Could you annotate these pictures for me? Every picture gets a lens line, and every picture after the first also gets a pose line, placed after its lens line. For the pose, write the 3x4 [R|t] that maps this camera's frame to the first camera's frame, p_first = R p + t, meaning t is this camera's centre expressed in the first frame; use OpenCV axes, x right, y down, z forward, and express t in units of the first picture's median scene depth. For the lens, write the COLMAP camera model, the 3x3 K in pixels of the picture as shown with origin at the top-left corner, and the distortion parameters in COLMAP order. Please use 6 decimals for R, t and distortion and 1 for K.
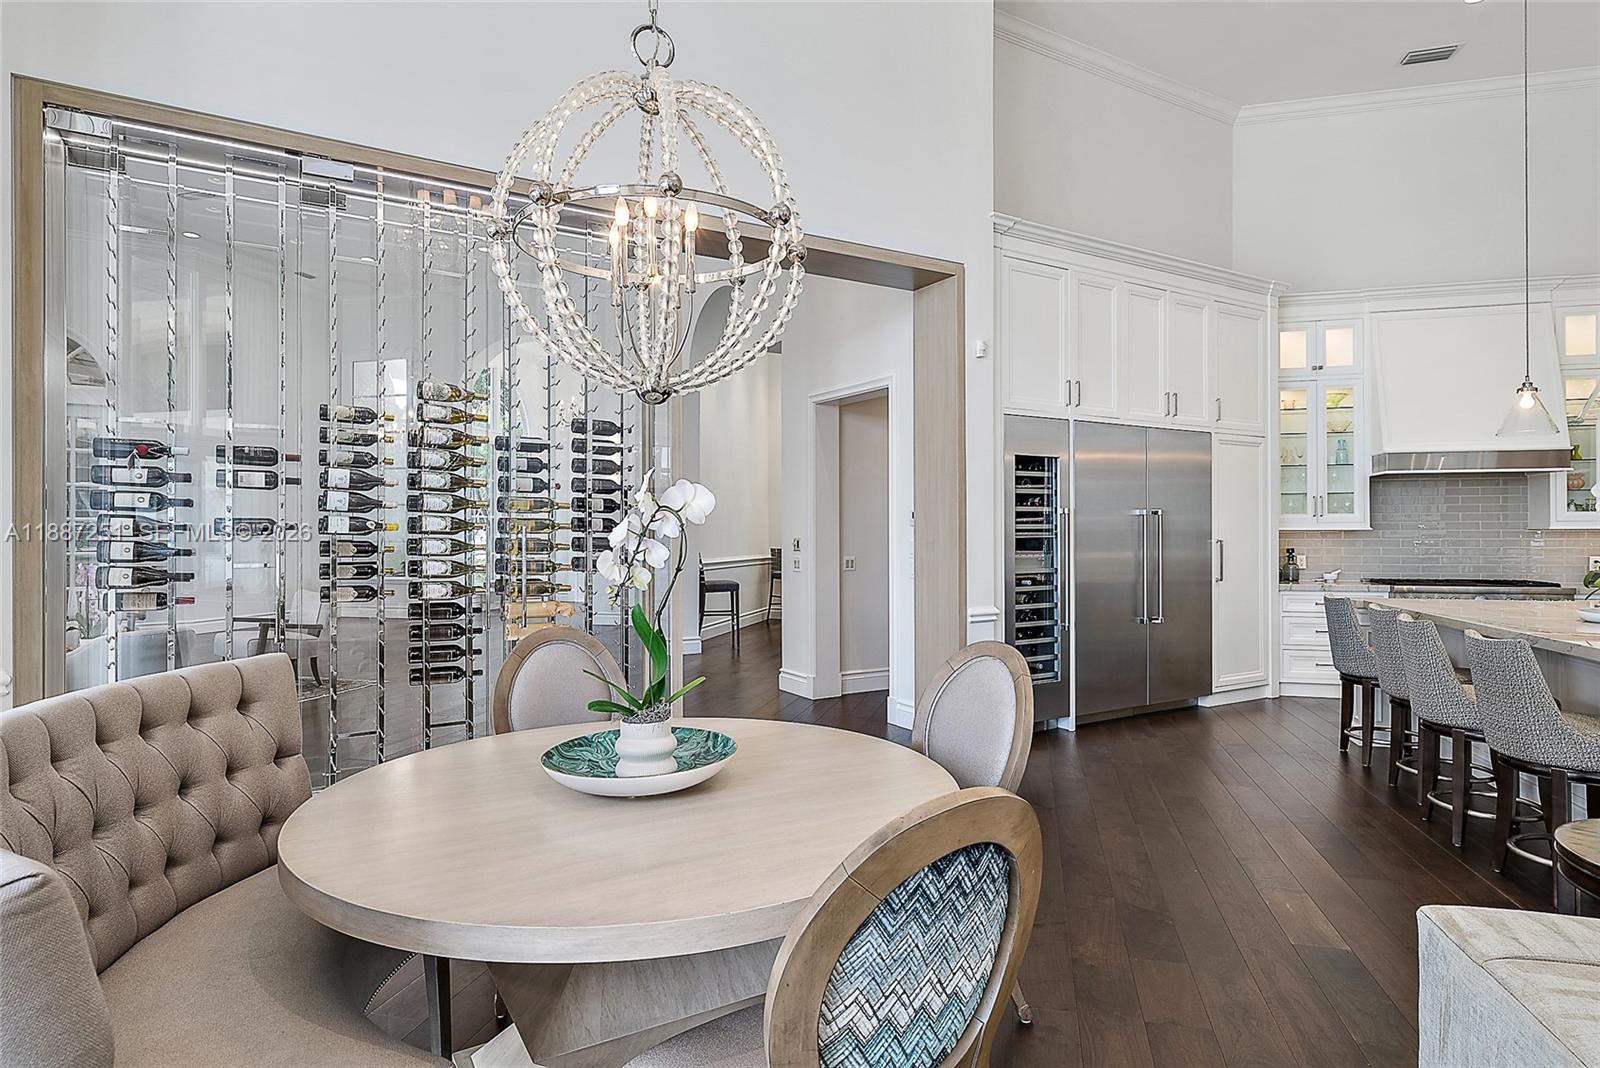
lens RADIAL K [[839.6, 0, 798.1], [0, 839.6, 527.1], [0, 0, 1]] dist [0.003104, 0.000194]
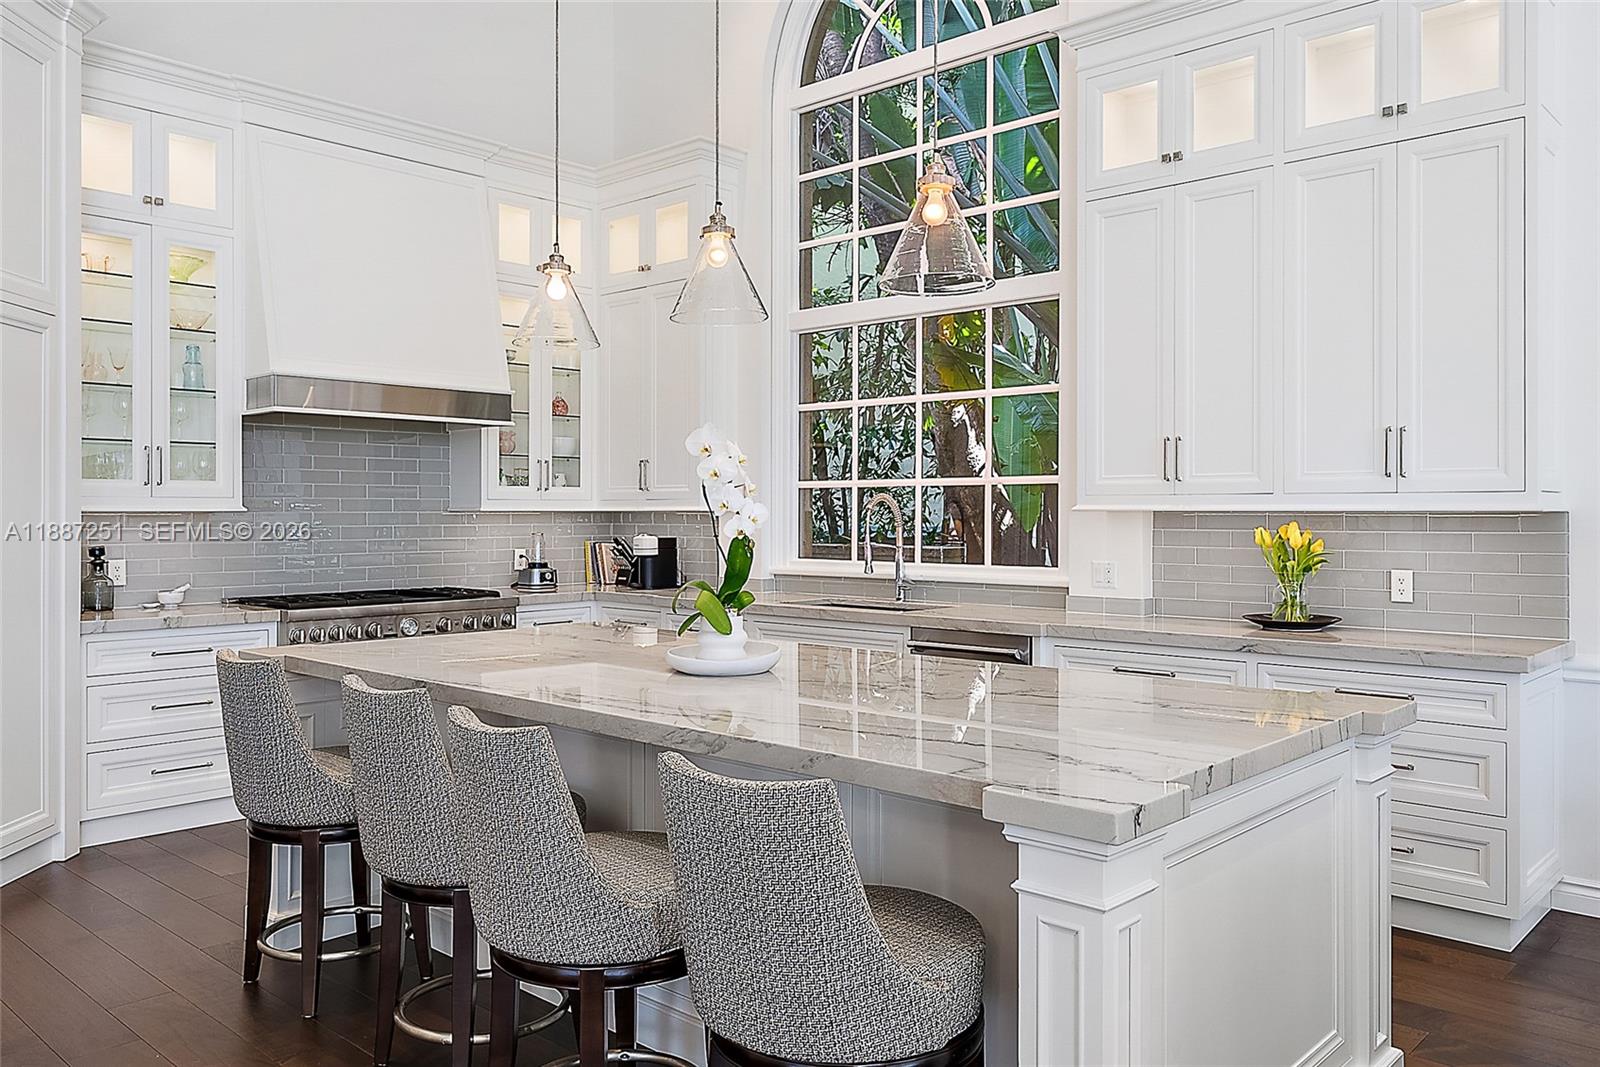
lens RADIAL K [[1232.0, 0, 799.4], [0, 1232.0, 509.7], [0, 0, 1]] dist [0.001760, 0.006948]
pose [[0.466320, 0.003733, 0.884608, 0.138210], [-0.005868, 0.999982, -0.001127, 0.001106], [-0.884597, -0.004665, 0.466334, 0.312645]]
